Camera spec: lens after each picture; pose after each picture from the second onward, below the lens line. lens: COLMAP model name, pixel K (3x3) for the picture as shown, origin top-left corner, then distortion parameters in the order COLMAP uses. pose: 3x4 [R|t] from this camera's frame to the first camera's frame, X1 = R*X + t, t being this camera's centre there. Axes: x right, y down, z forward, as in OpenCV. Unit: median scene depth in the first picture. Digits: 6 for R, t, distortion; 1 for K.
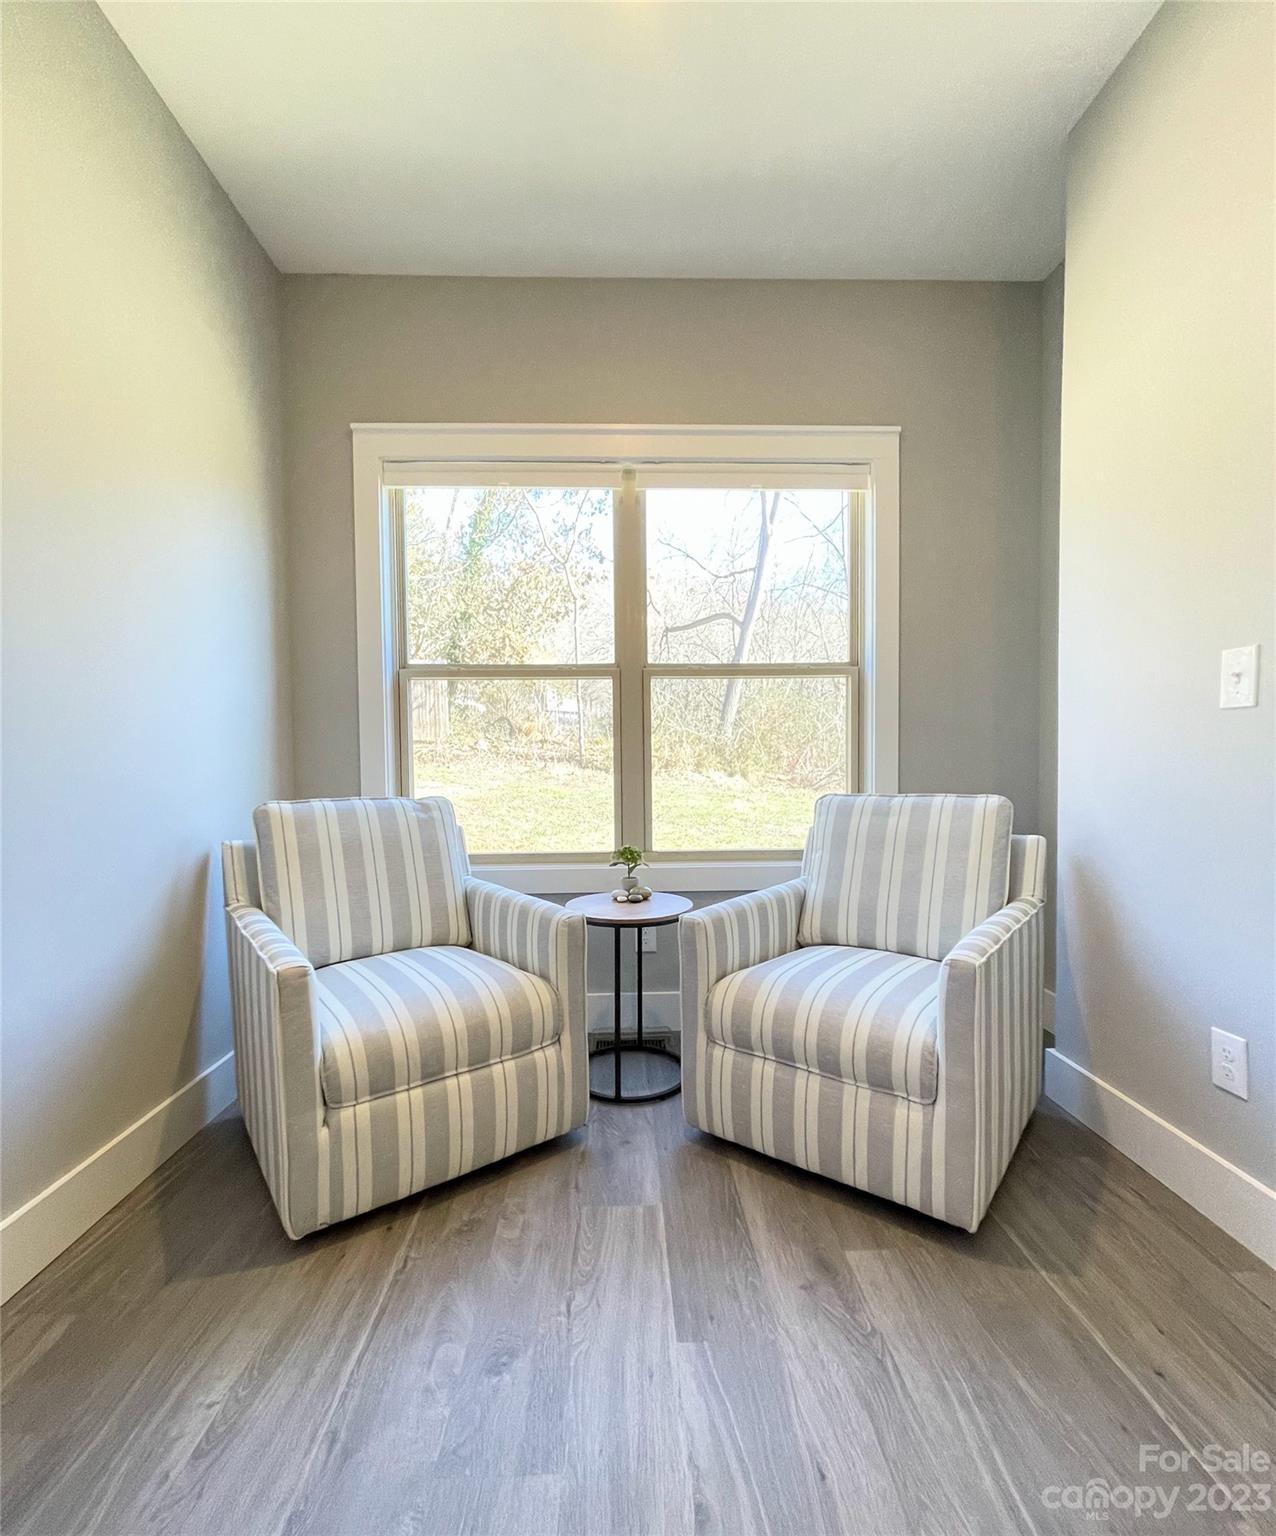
lens RADIAL K [[684.6, 0, 643.9], [0, 684.6, 797.5], [0, 0, 1]] dist [0.000314, 0.000010]
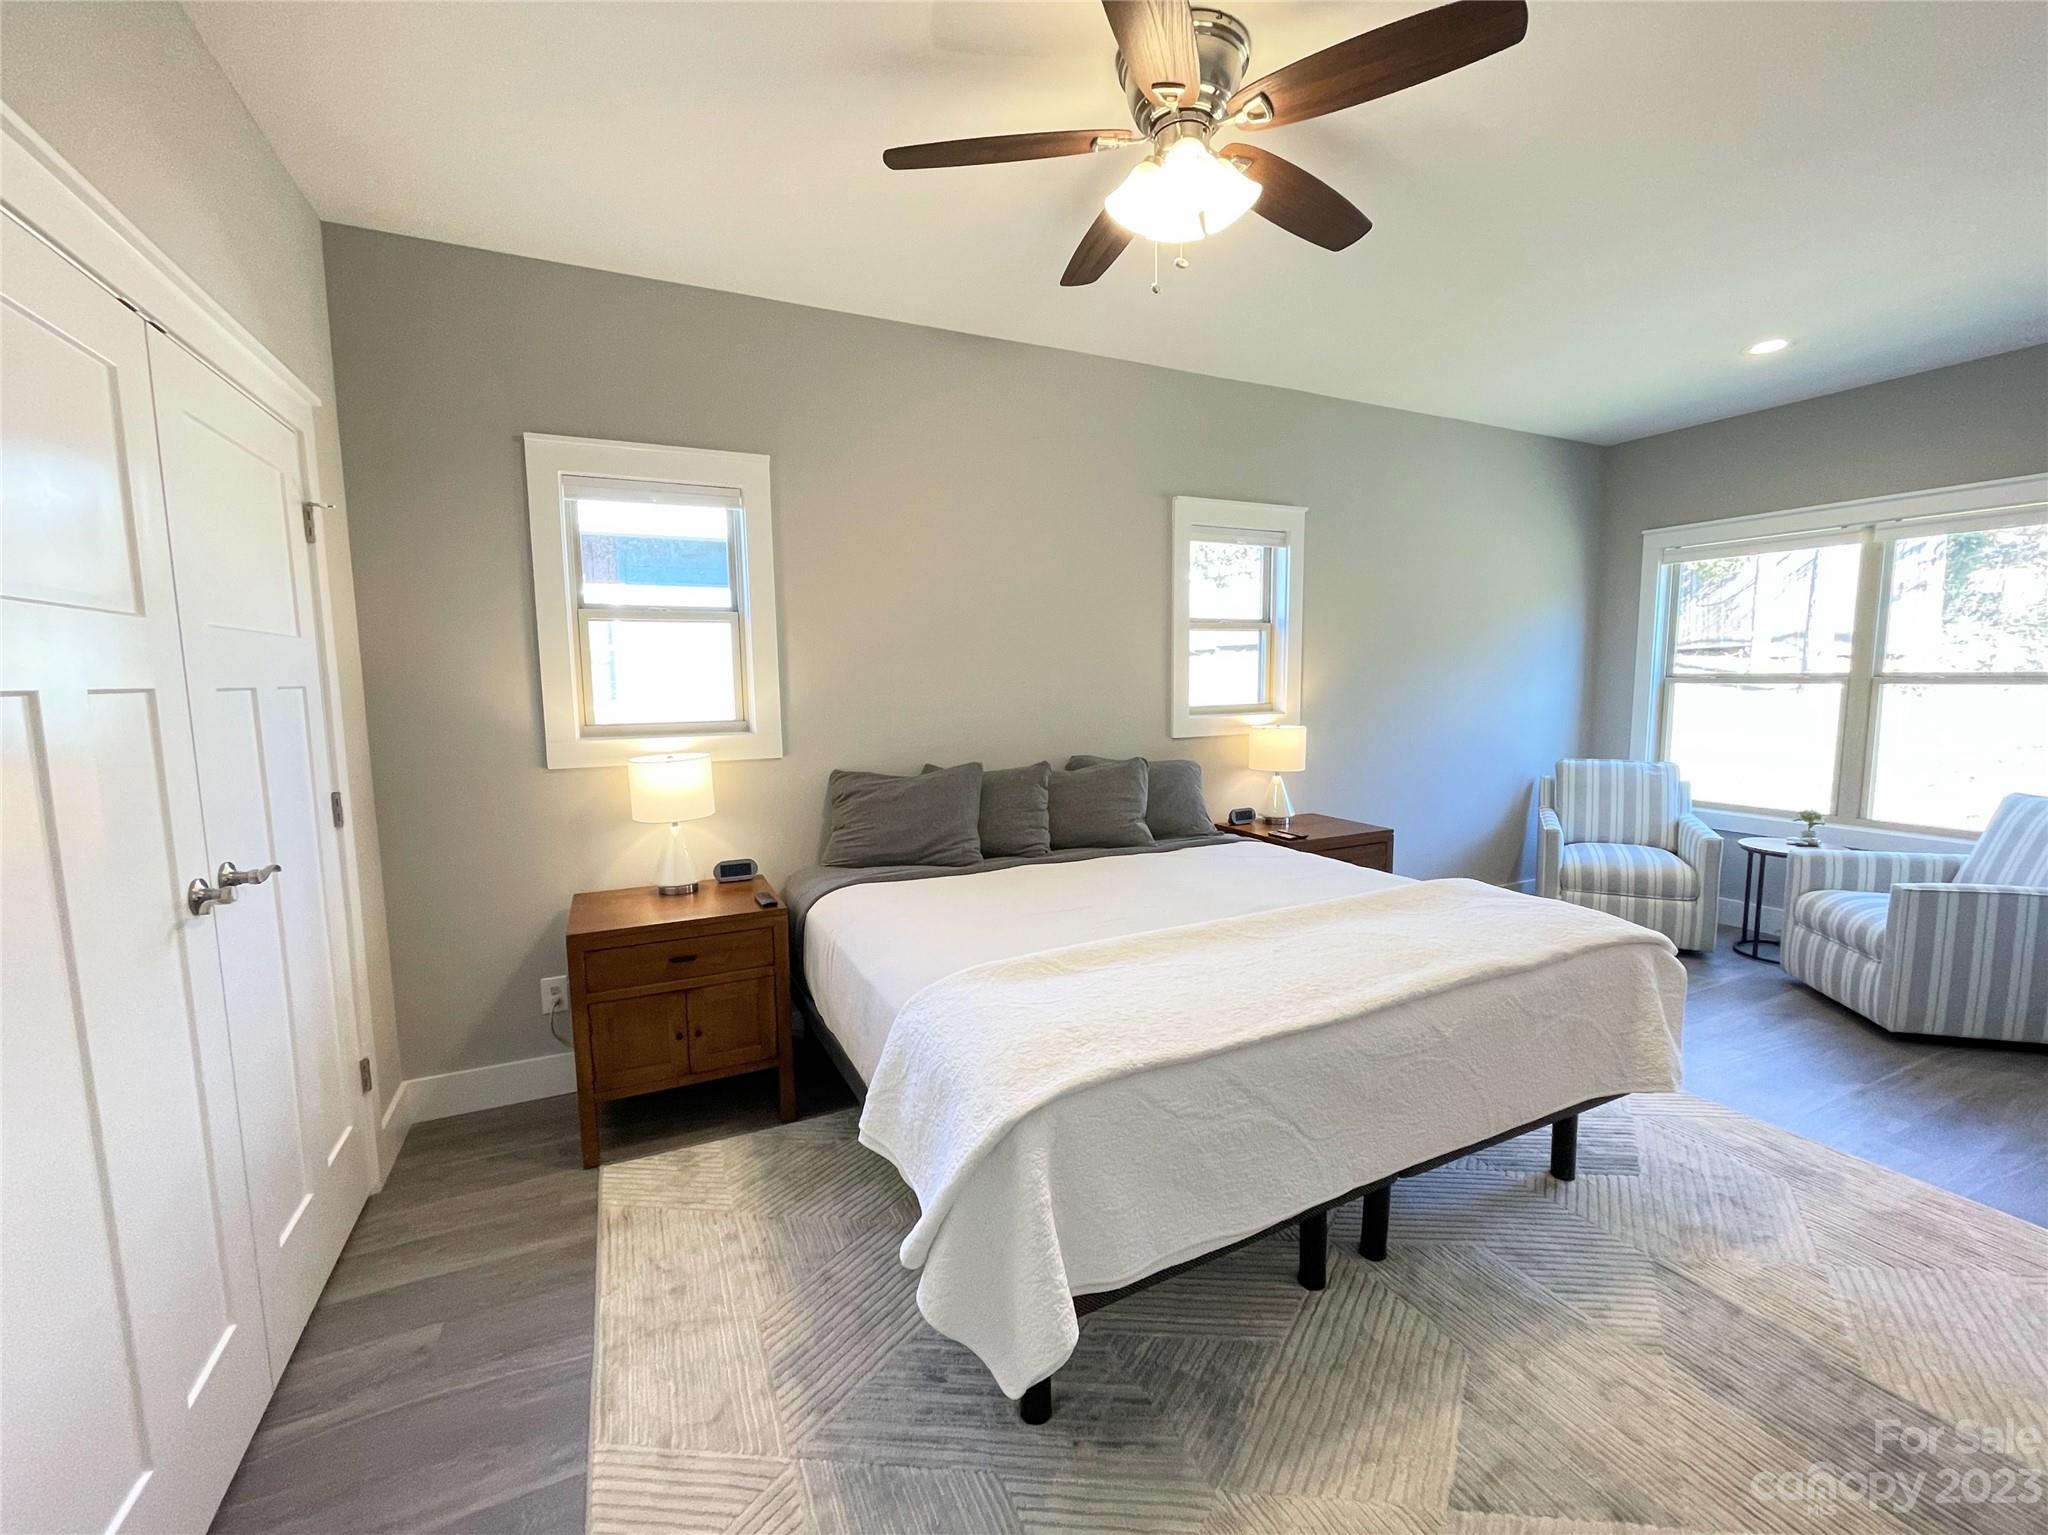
lens RADIAL K [[837.0, 0, 1019.4], [0, 837.0, 764.8], [0, 0, 1]] dist [-0.006253, -0.000148]
pose [[0.390615, 0.102715, -0.914806, 1.000072], [-0.037168, 0.994705, 0.095816, -0.139760], [0.919803, -0.003425, 0.392364, -1.335720]]
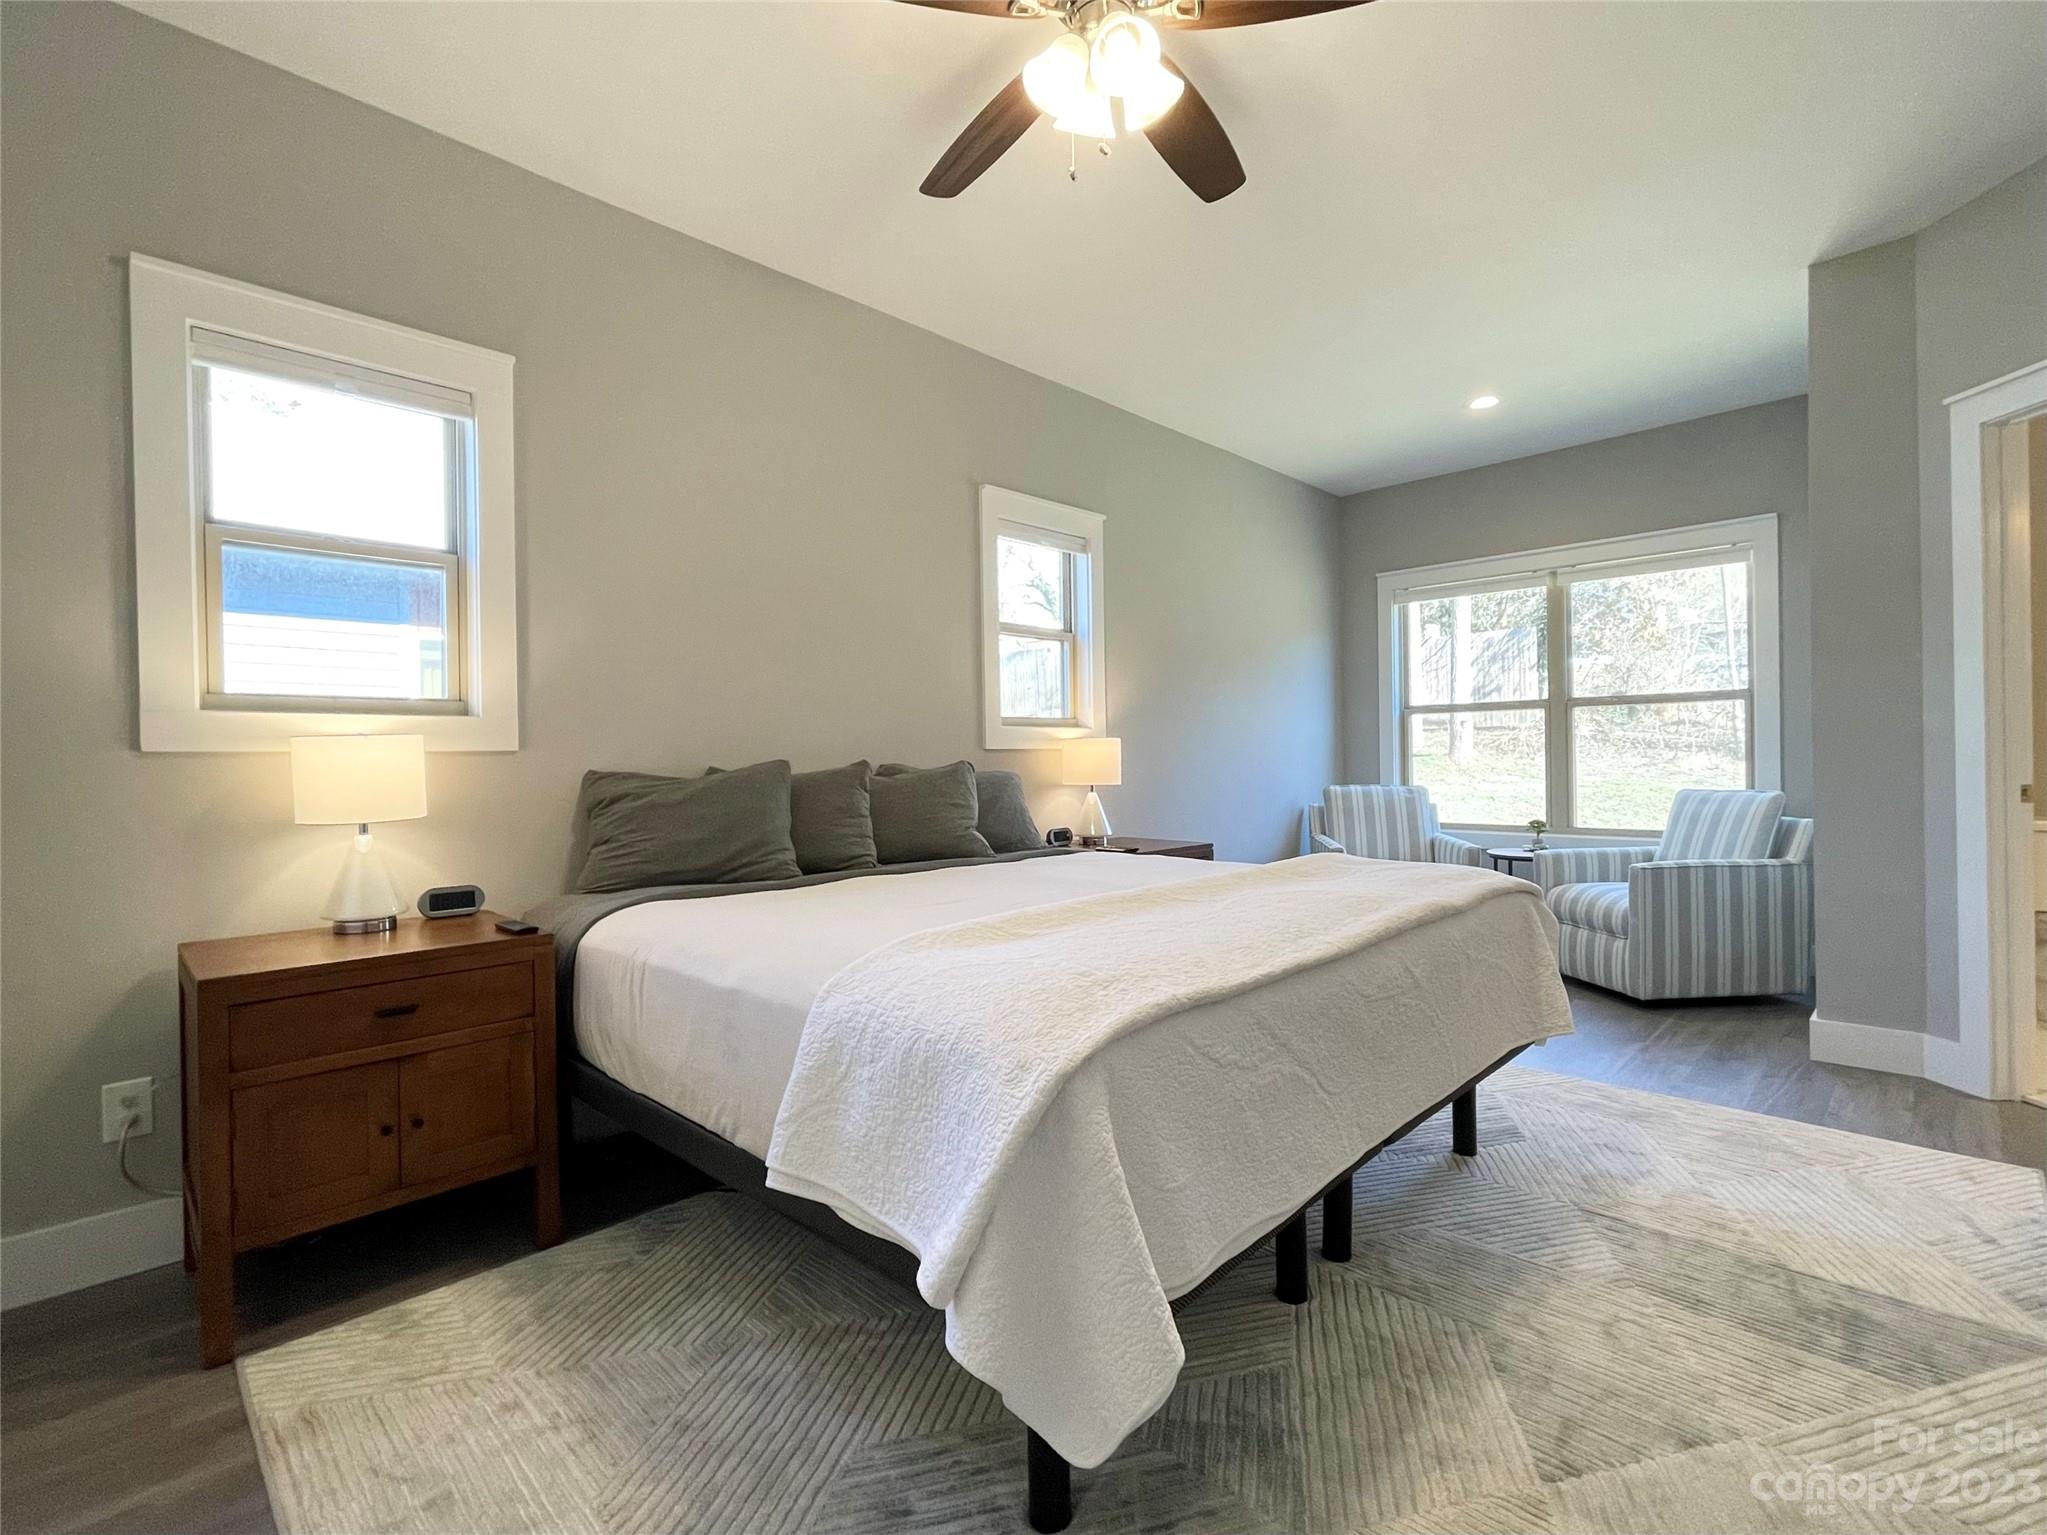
lens RADIAL K [[932.3, 0, 1011.4], [0, 932.3, 757.0], [0, 0, 1]] dist [-0.012303, 0.000431]
pose [[0.671969, -0.000747, -0.740579, 0.817049], [-0.029521, 0.999178, -0.027794, 0.025120], [0.739991, 0.040539, 0.671394, -1.476103]]
